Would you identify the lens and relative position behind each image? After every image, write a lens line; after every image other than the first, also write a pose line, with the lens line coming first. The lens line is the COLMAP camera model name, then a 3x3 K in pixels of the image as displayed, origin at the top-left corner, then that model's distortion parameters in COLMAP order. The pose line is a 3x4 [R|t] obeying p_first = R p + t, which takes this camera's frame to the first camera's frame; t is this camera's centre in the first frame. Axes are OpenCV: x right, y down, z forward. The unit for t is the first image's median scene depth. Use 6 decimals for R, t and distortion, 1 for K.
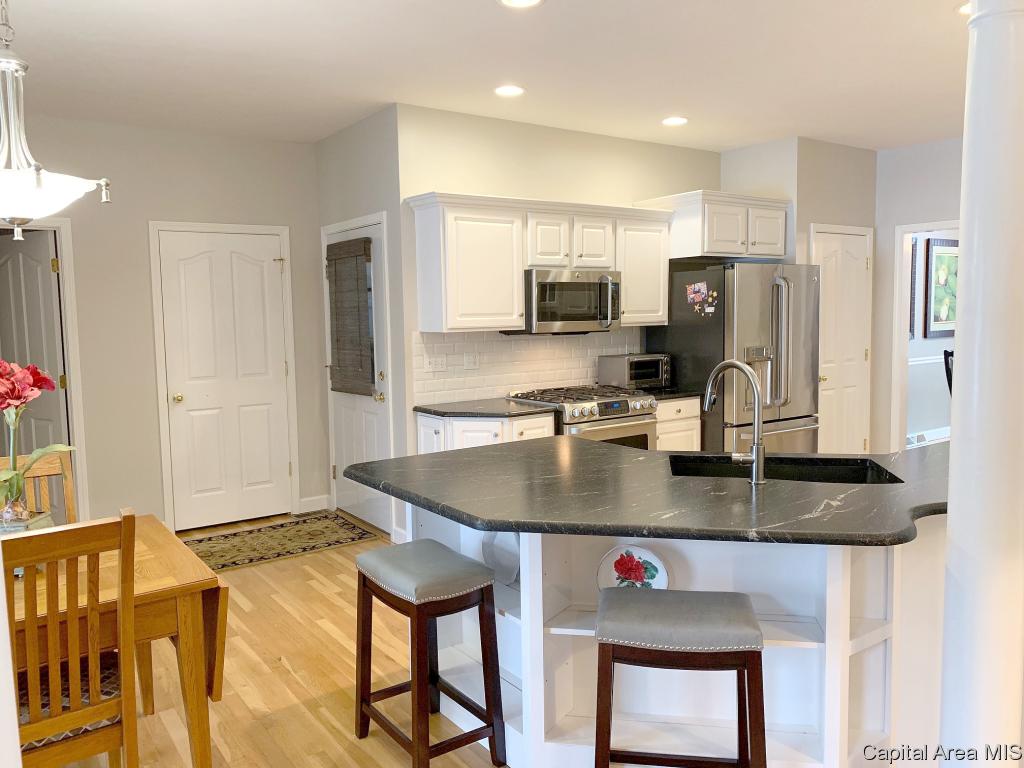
lens RADIAL K [[769.5, 0, 512.0], [0, 769.5, 384.0], [0, 0, 1]] dist [0.056184, -0.102552]
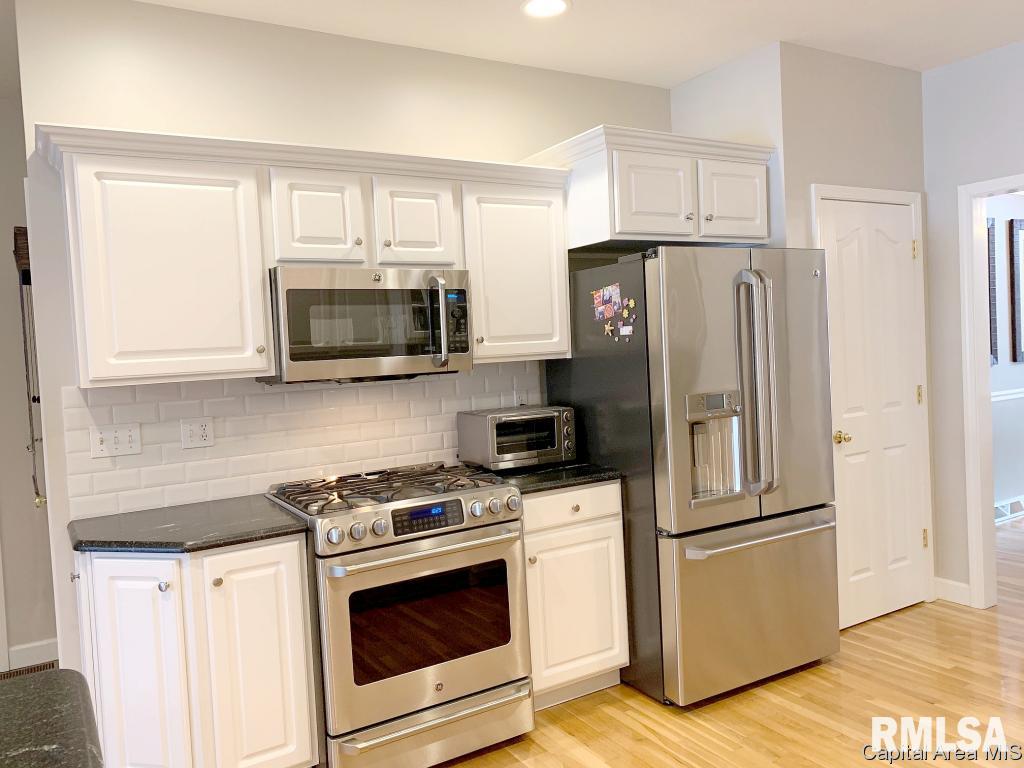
lens RADIAL K [[786.0, 0, 509.7], [0, 786.0, 376.8], [0, 0, 1]] dist [0.060952, -0.079942]
pose [[0.997012, -0.027925, -0.072025, 0.208501], [0.024468, 0.998527, -0.048434, -0.034901], [0.073271, 0.046527, 0.996226, 0.404282]]
